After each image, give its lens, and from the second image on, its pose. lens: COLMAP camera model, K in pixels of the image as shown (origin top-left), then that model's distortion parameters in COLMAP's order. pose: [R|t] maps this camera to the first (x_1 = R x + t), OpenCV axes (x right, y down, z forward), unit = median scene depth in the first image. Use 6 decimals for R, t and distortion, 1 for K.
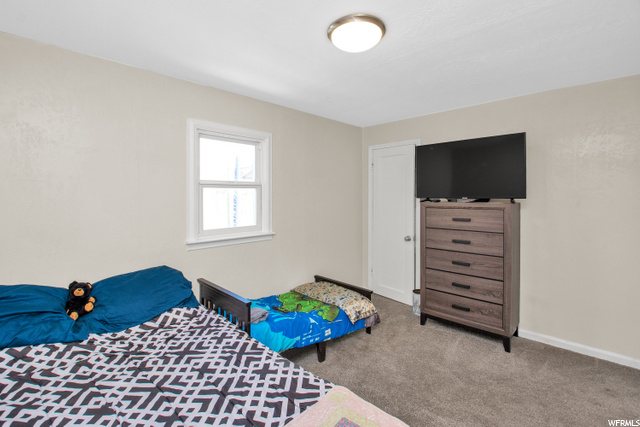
lens RADIAL K [[291.7, 0, 315.6], [0, 291.7, 199.2], [0, 0, 1]] dist [-0.000050, -0.017404]
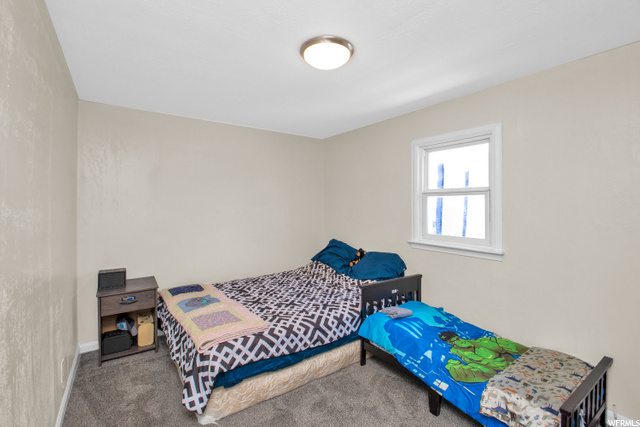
lens RADIAL K [[291.7, 0, 315.6], [0, 291.7, 199.2], [0, 0, 1]] dist [-0.000050, -0.017404]
pose [[-0.190872, -0.015744, -0.981489, 0.737495], [-0.017650, 0.999765, -0.012604, -0.005217], [0.981456, 0.014917, -0.191105, 0.715951]]
